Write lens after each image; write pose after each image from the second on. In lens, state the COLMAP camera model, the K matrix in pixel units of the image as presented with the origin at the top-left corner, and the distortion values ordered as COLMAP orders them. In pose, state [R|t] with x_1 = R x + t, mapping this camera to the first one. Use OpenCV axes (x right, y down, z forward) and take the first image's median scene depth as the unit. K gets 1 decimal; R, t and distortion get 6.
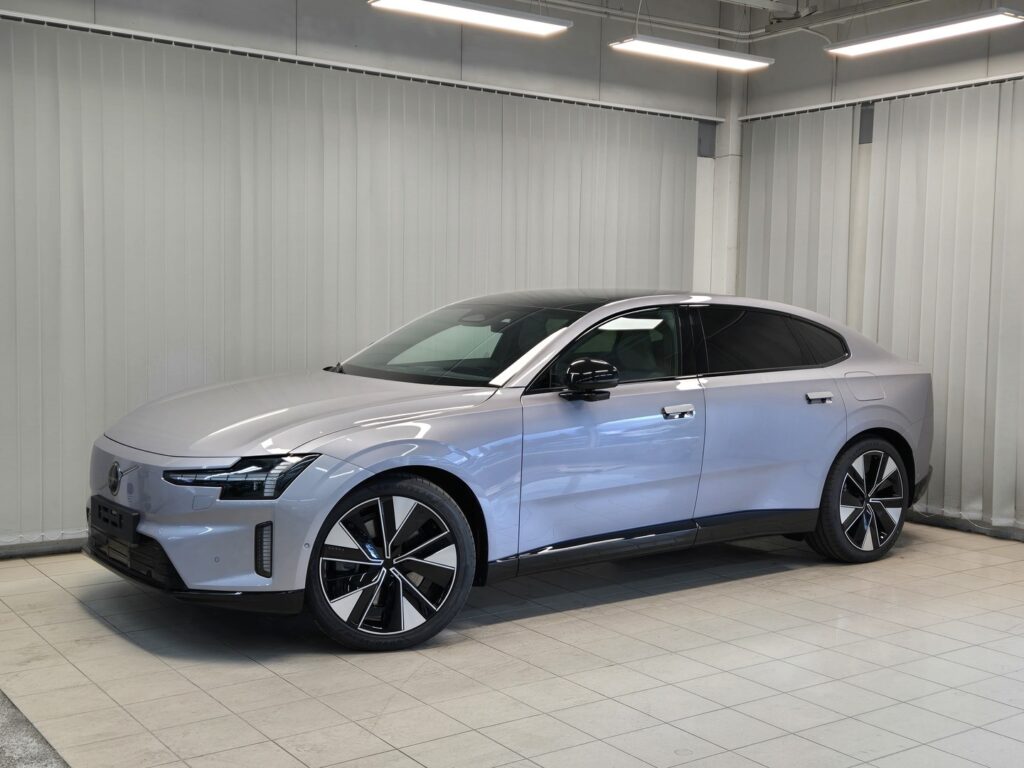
lens RADIAL K [[1204.7, 0, 493.7], [0, 1204.7, 381.7], [0, 0, 1]] dist [0.066639, -0.018325]
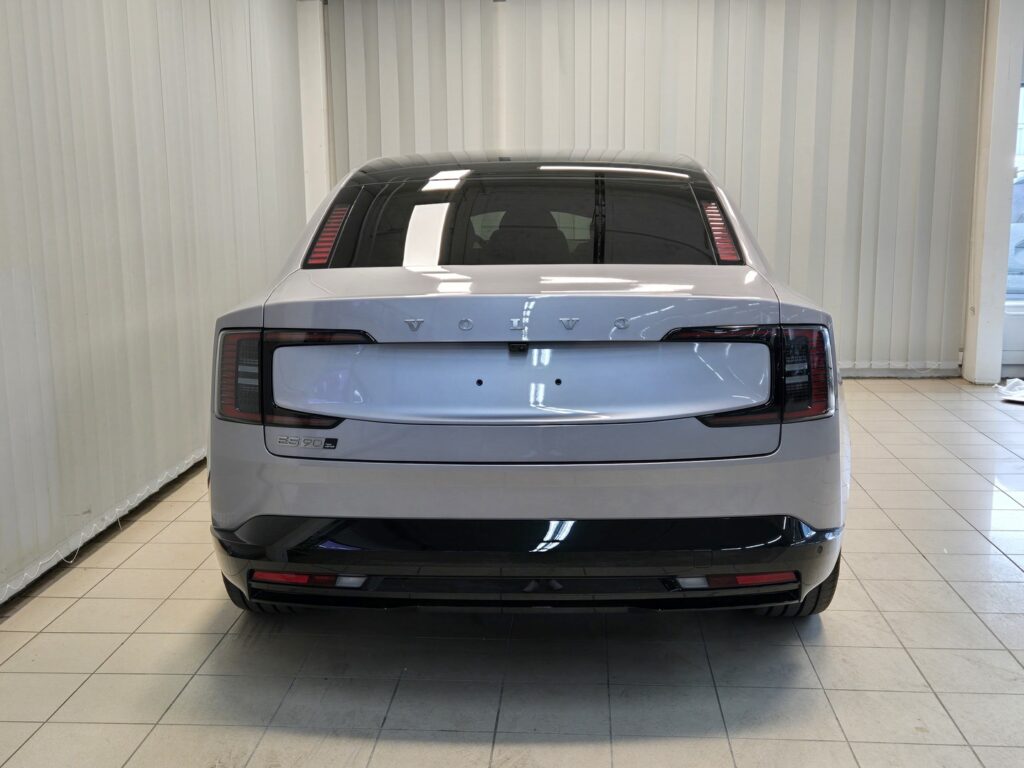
lens RADIAL K [[1155.5, 0, 512.0], [0, 1155.5, 384.0], [0, 0, 1]] dist [0.024418, 0.008885]
pose [[0.623522, -0.162658, 0.764698, -0.500239], [0.073909, 0.986001, 0.149466, -0.035217], [-0.778304, -0.036677, 0.626815, 0.447039]]
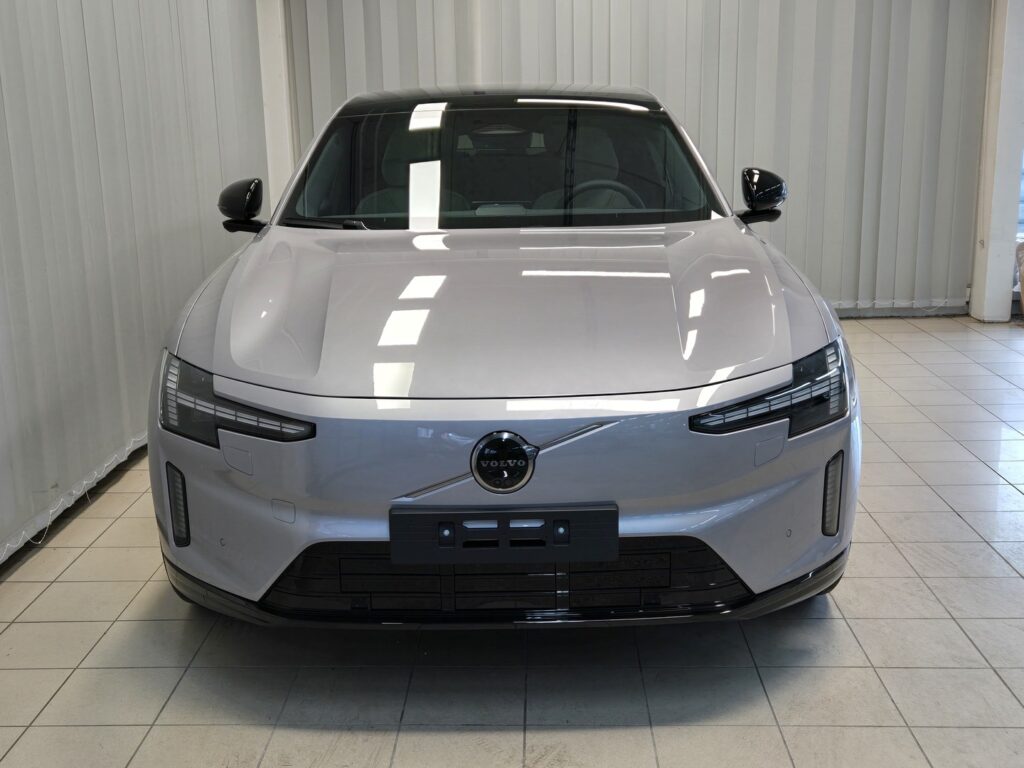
lens RADIAL K [[1204.7, 0, 493.7], [0, 1204.7, 381.7], [0, 0, 1]] dist [0.066639, -0.018325]
pose [[0.607846, -0.211107, 0.765478, -0.495447], [0.093187, 0.976315, 0.195255, -0.040209], [-0.788568, -0.047352, 0.613122, 0.474760]]
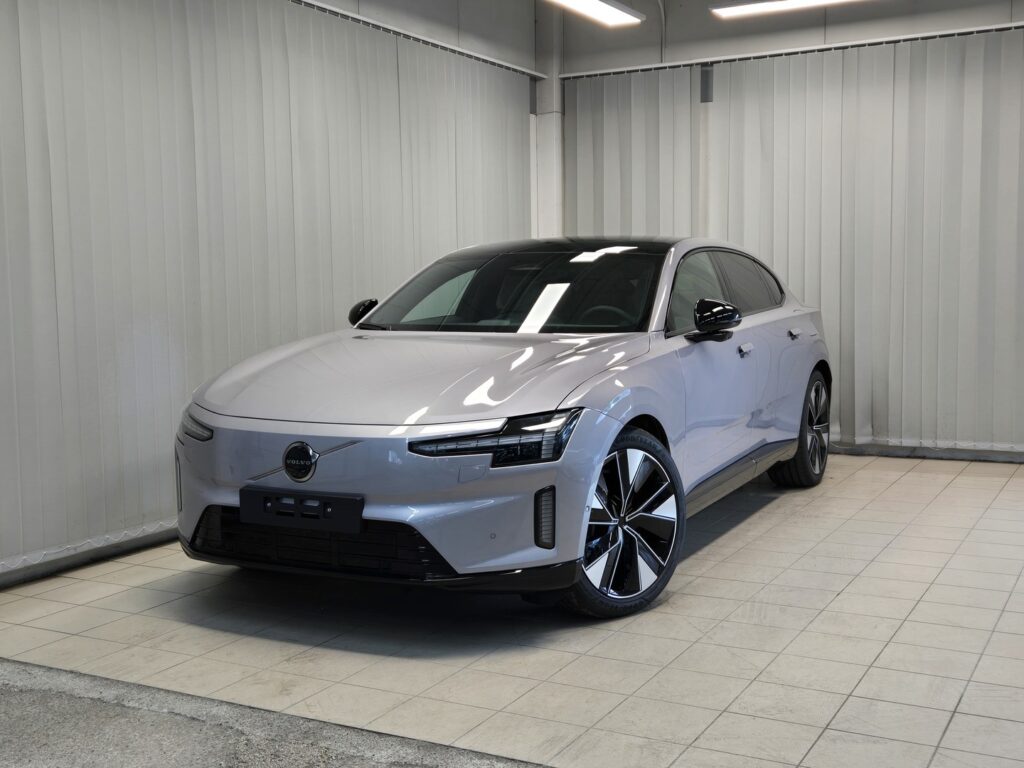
lens RADIAL K [[1204.7, 0, 493.7], [0, 1204.7, 381.7], [0, 0, 1]] dist [0.066639, -0.018325]
pose [[0.898638, -0.068966, 0.433235, -0.382058], [0.062118, 0.997619, 0.029963, 0.005992], [-0.434270, -0.000014, 0.900783, 0.137303]]
